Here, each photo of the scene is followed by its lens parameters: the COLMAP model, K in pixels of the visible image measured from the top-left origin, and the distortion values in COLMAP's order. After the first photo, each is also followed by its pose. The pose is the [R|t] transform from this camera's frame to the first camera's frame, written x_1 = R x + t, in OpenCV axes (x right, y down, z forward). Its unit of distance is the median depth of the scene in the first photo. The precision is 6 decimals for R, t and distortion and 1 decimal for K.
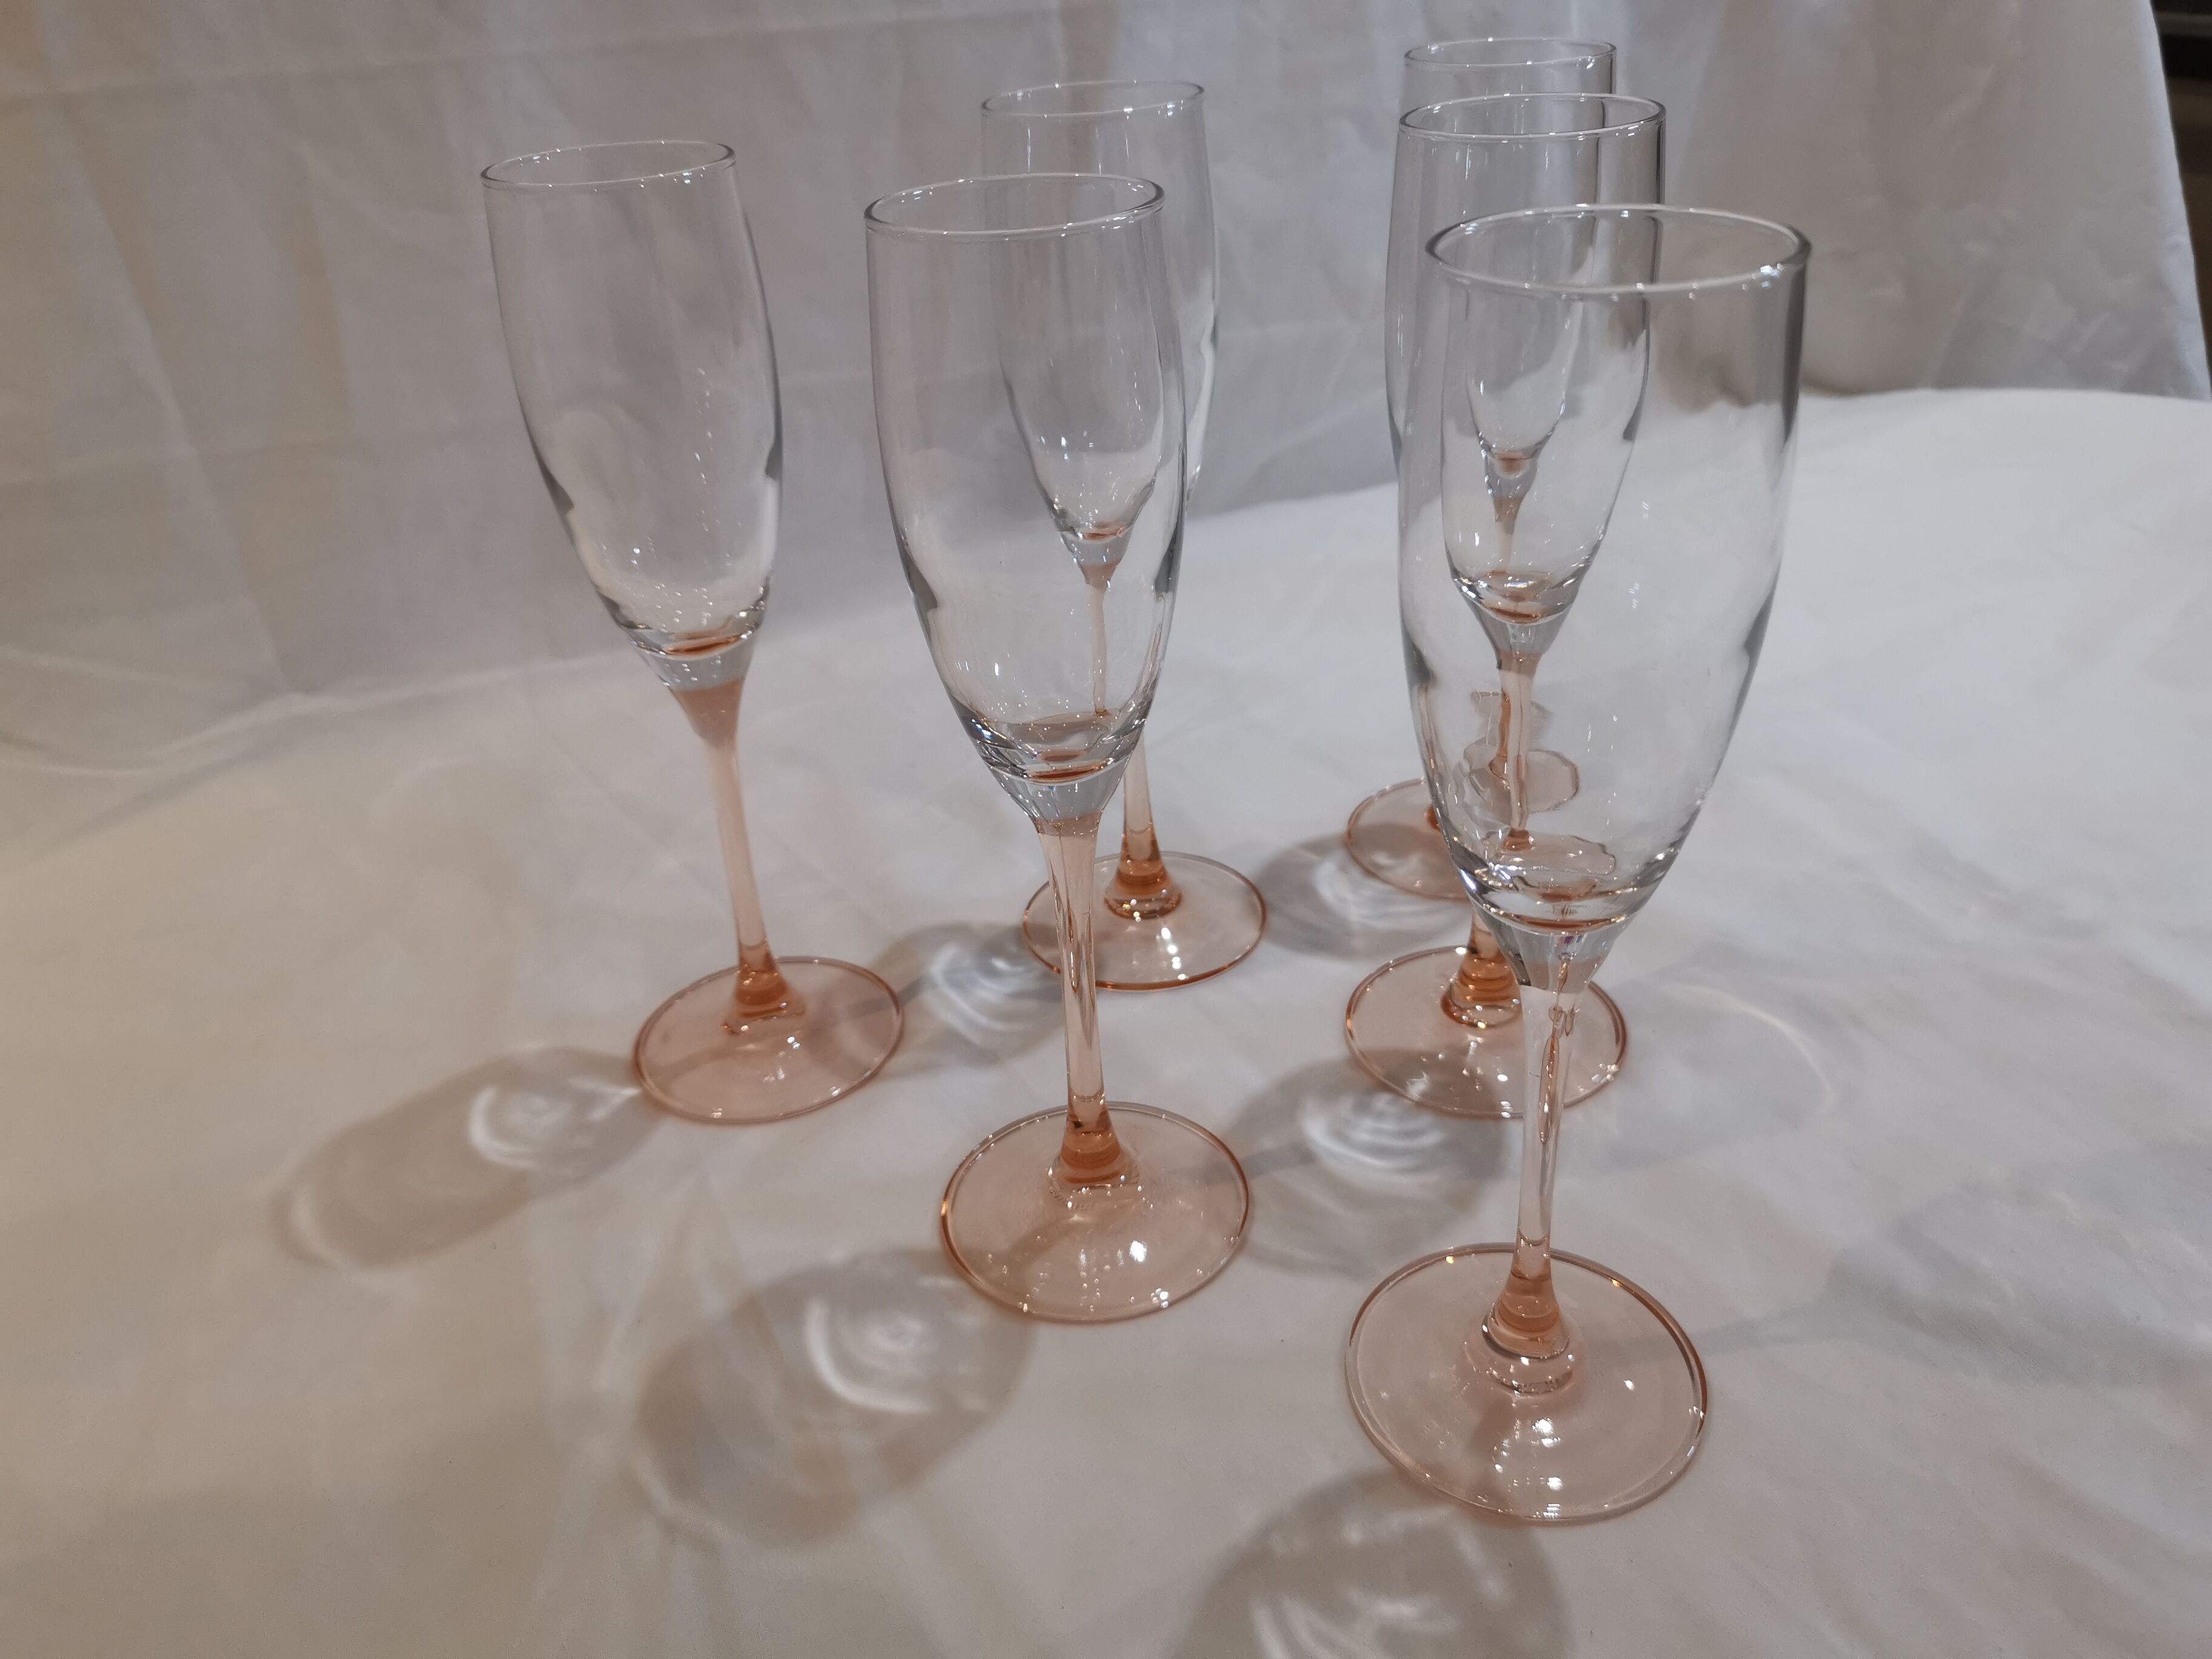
lens RADIAL K [[1756.7, 0, 1105.3], [0, 1756.7, 821.8], [0, 0, 1]] dist [0.031349, -0.033171]
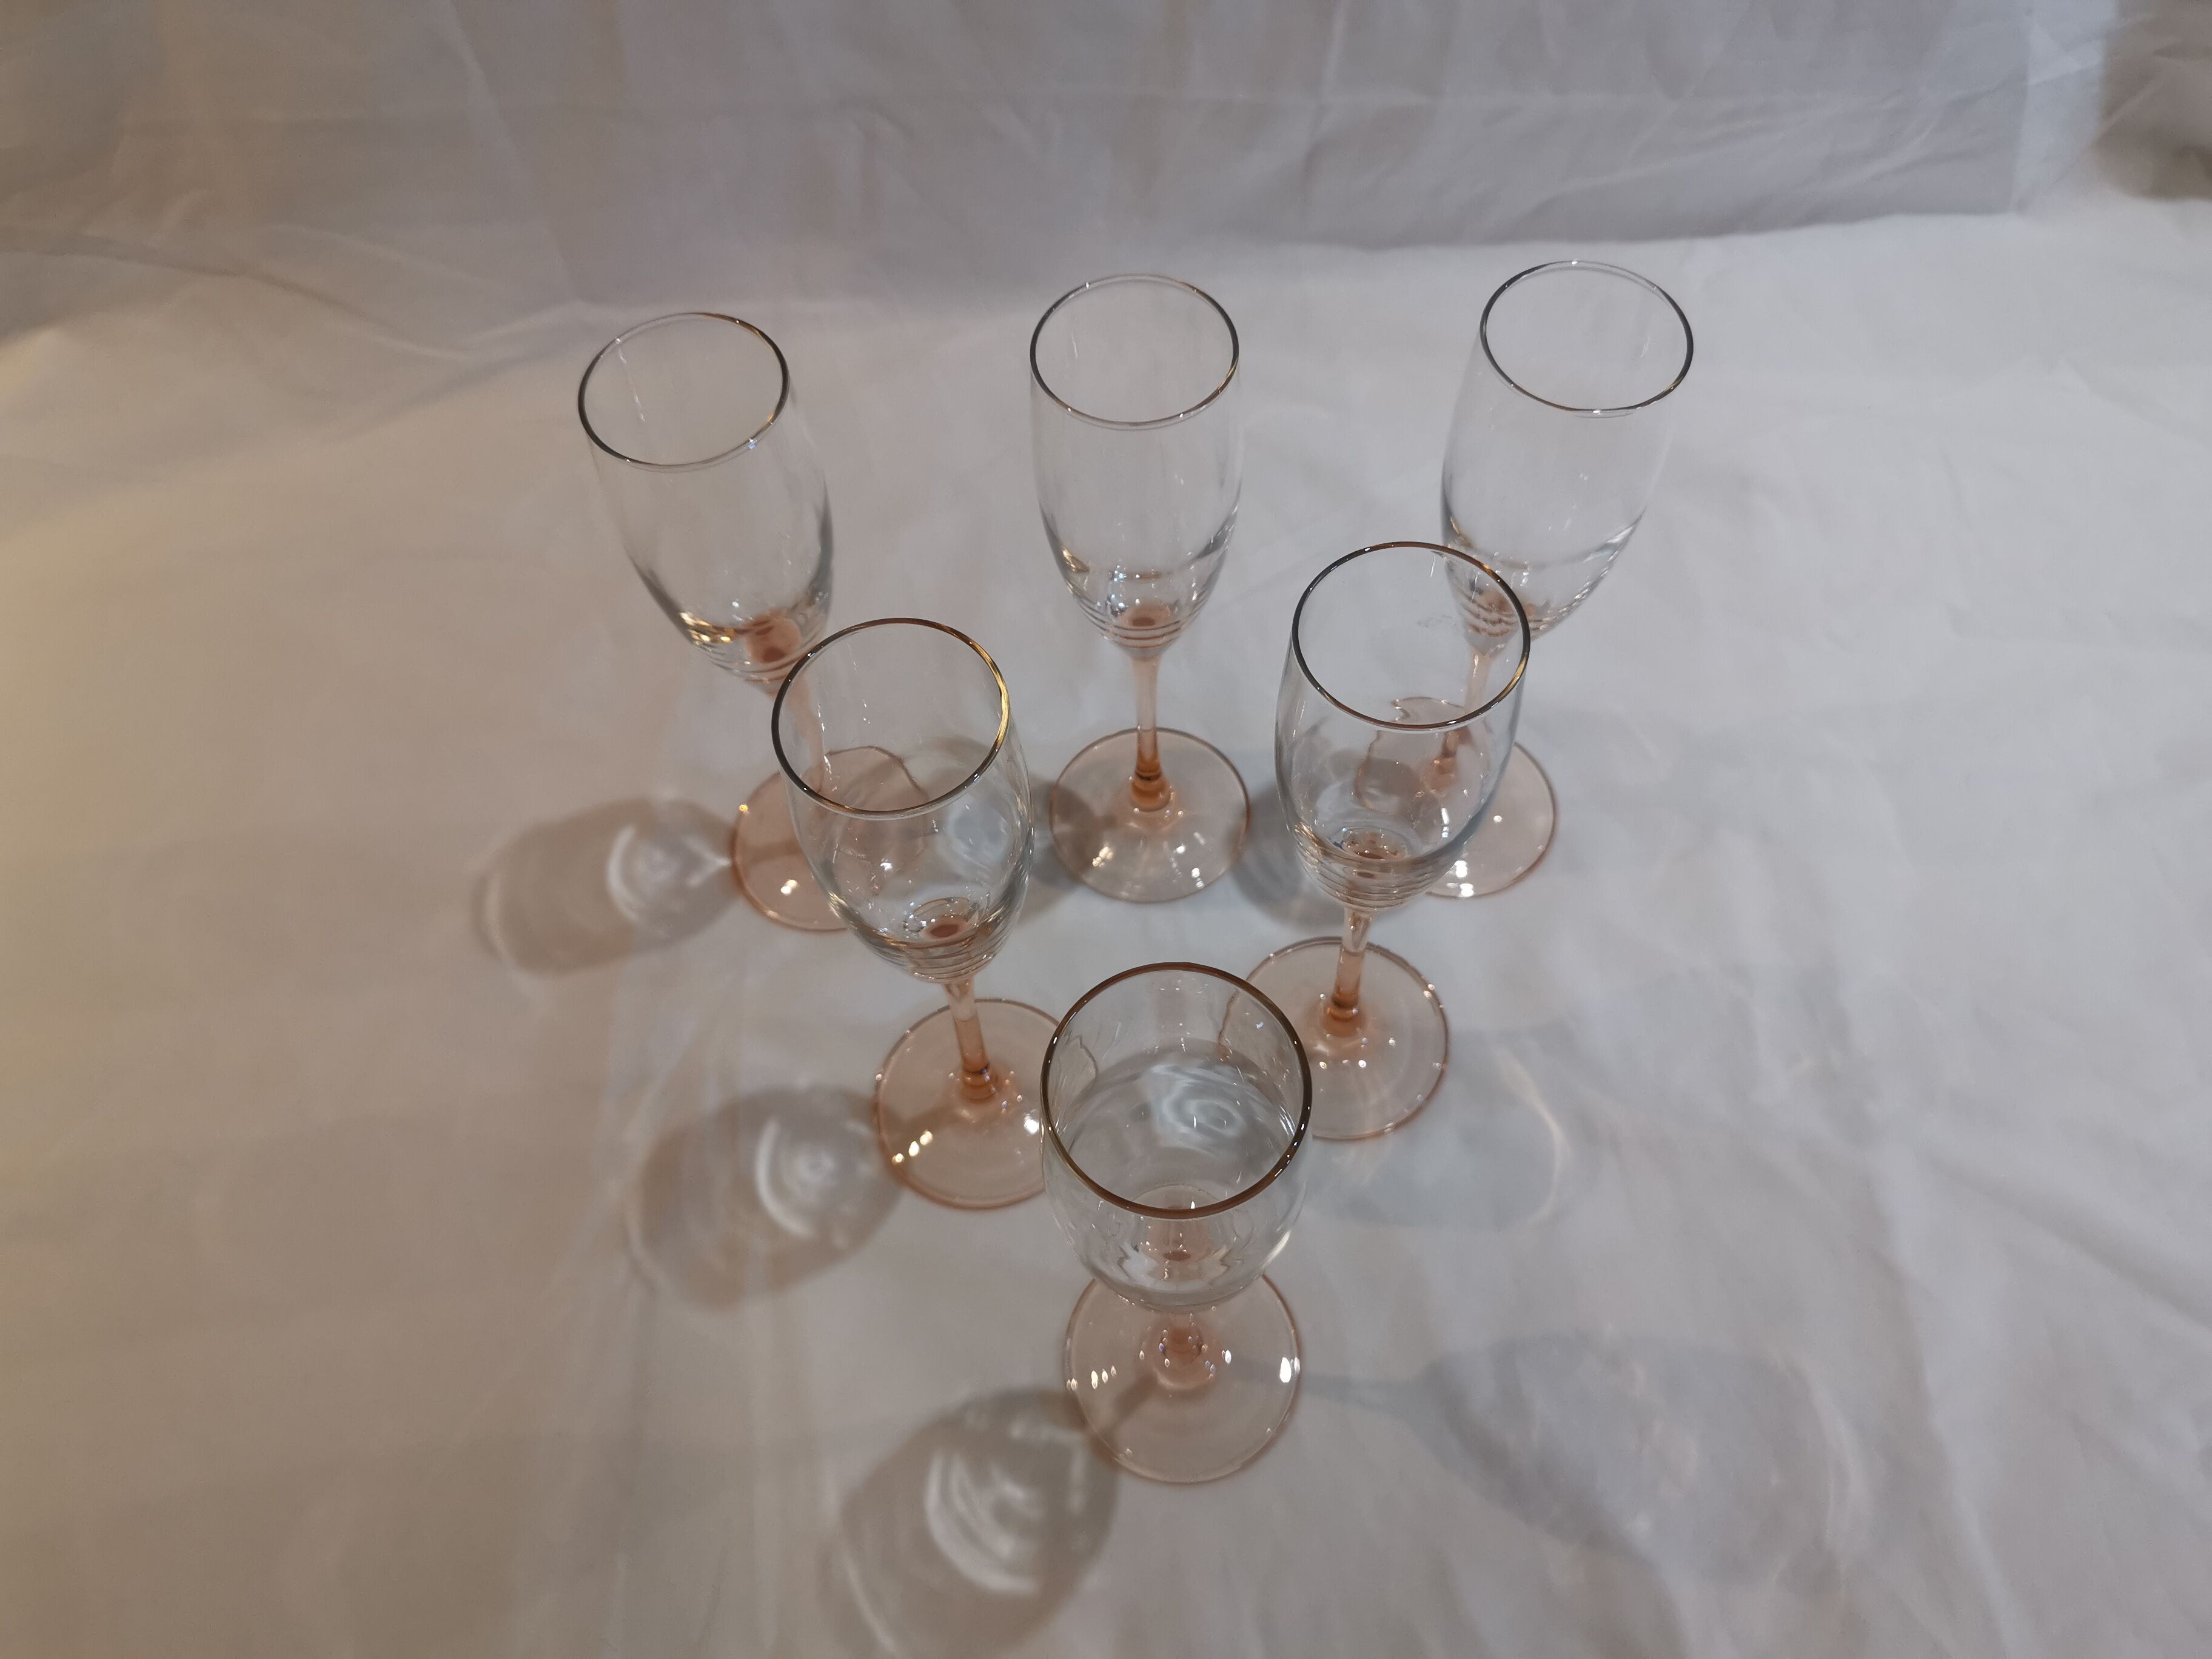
lens RADIAL K [[1756.7, 0, 1106.9], [0, 1756.7, 828.9], [0, 0, 1]] dist [0.031349, -0.033171]
pose [[0.935136, 0.319510, -0.153082, 0.211172], [-0.194168, 0.823604, 0.532893, -0.664080], [0.296344, -0.468604, 0.832220, -0.028555]]
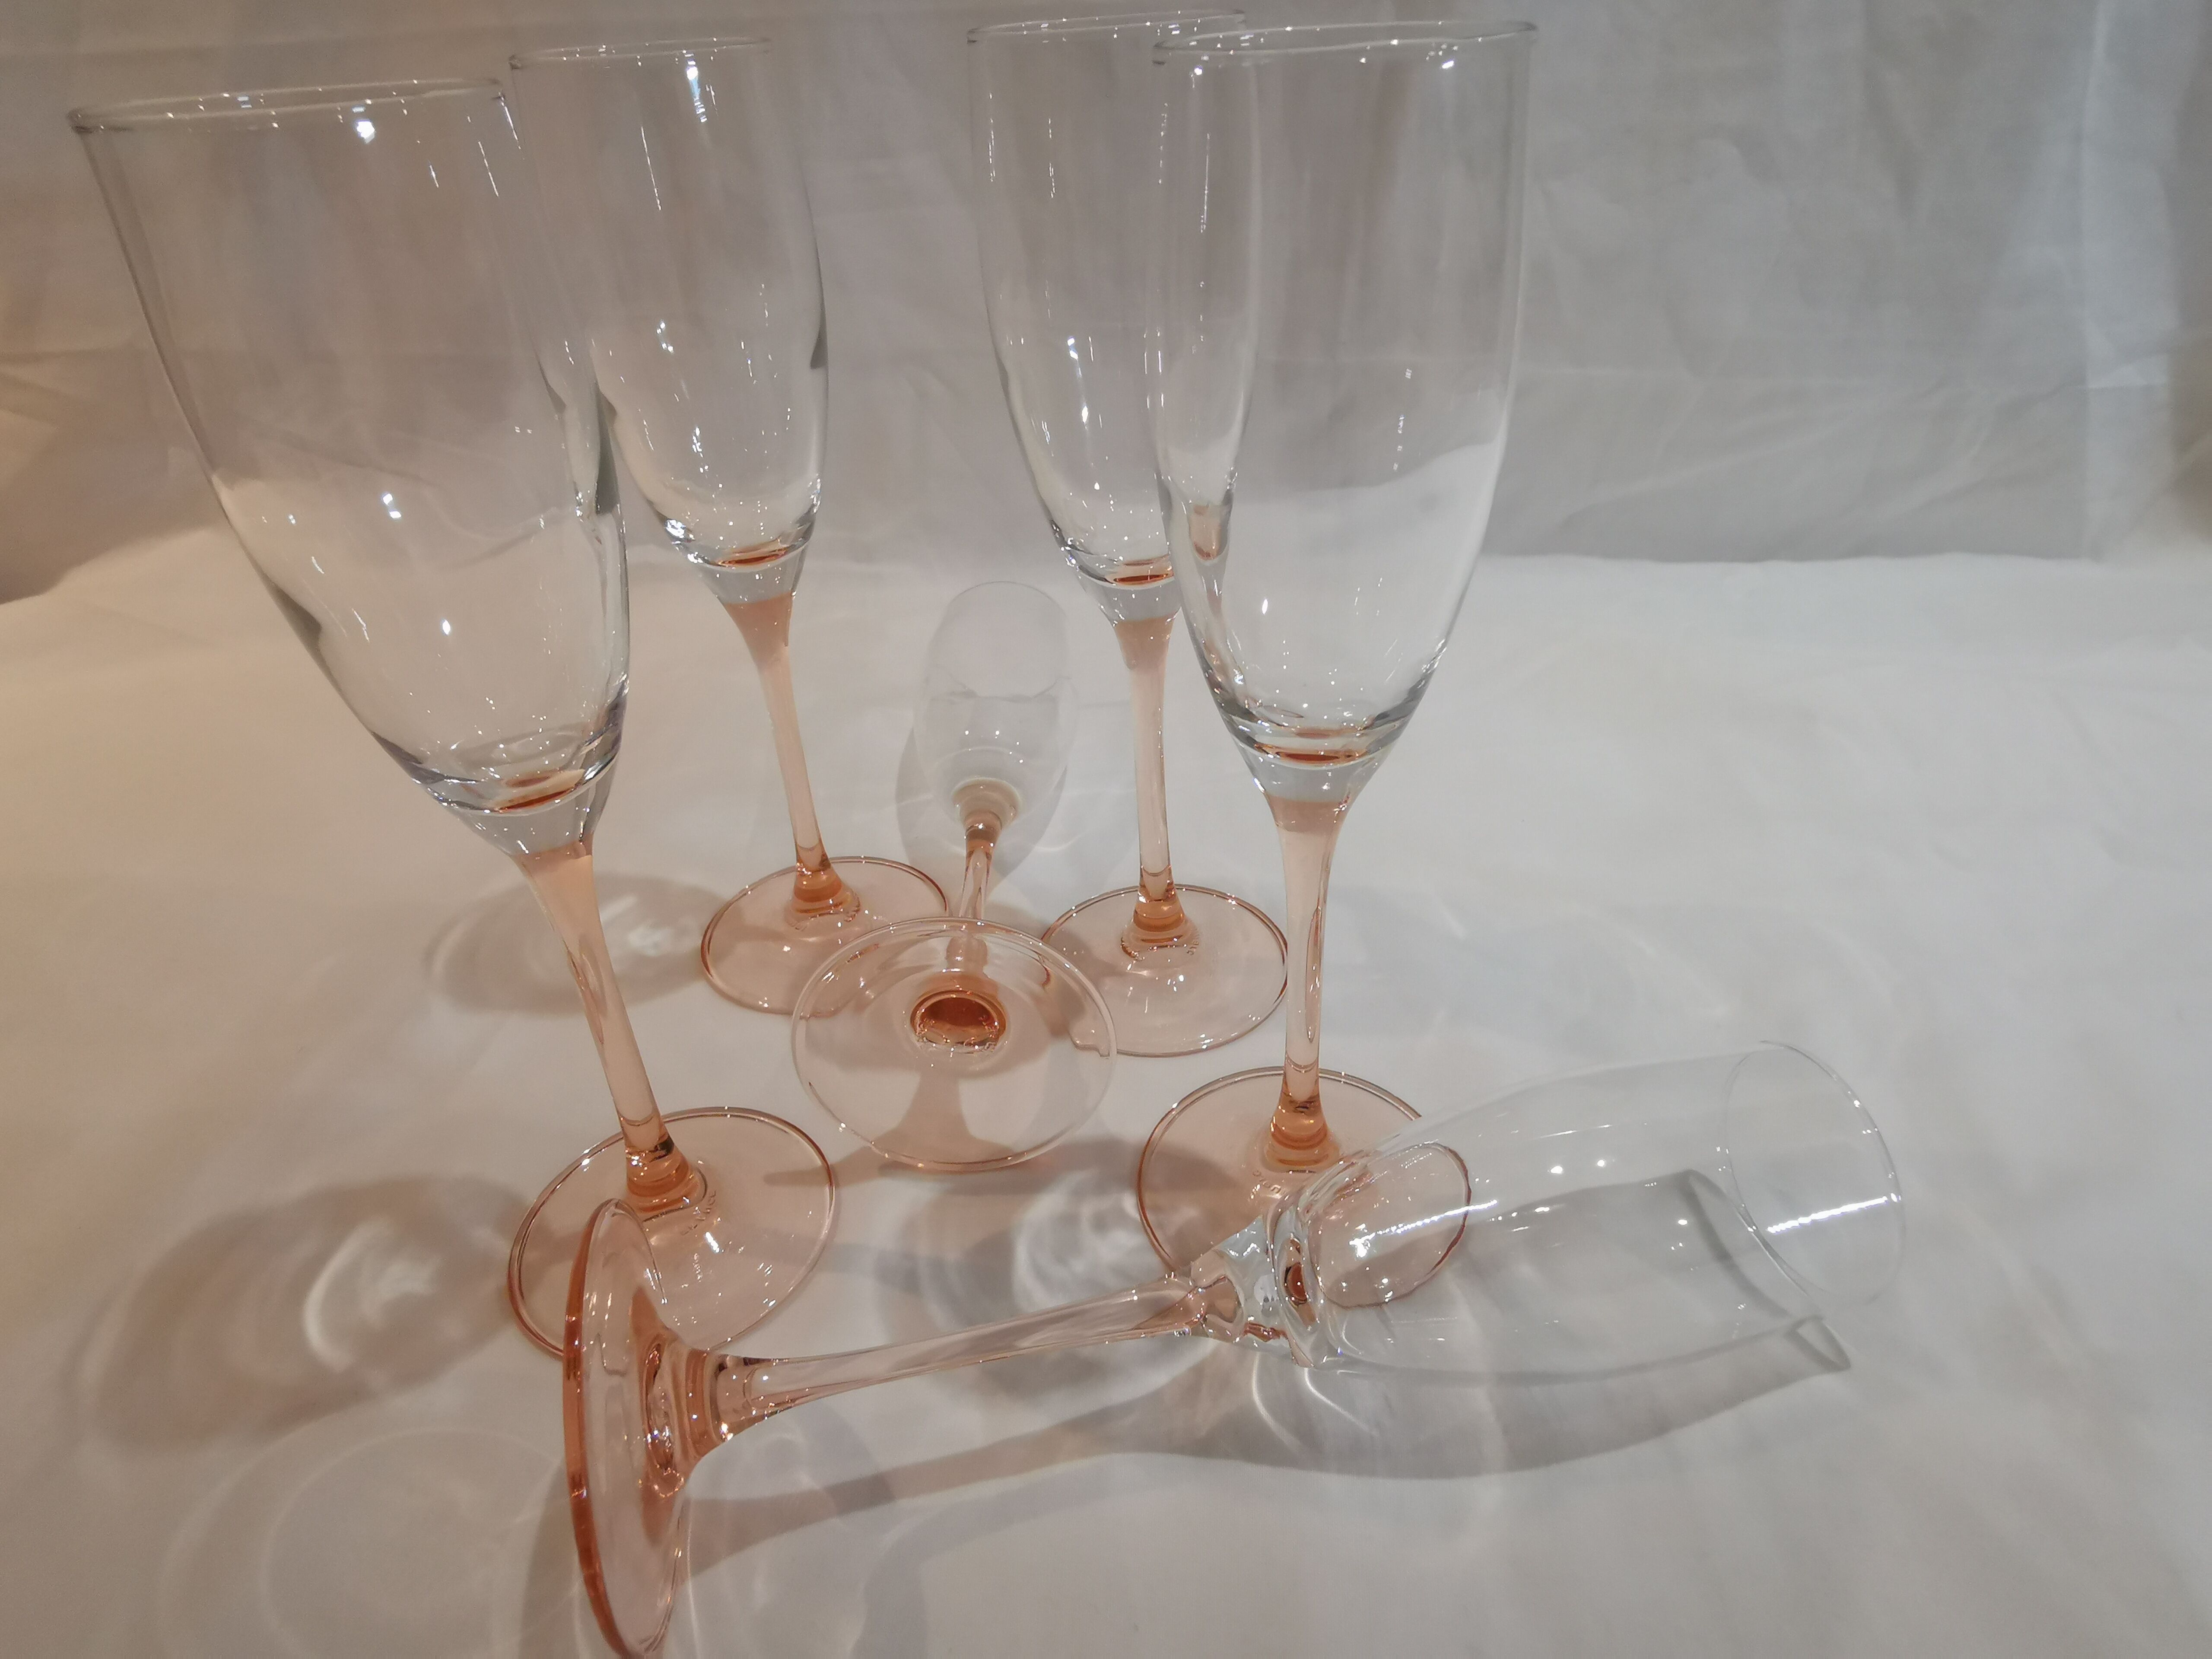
lens RADIAL K [[1326.5, 0, 1105.9], [0, 1326.5, 827.0], [0, 0, 1]] dist [-0.008096, 0.008284]
pose [[0.853842, 0.294791, -0.429012, 0.397509], [-0.258740, 0.955510, 0.141611, -0.135048], [0.451671, -0.009911, 0.892129, 0.426413]]
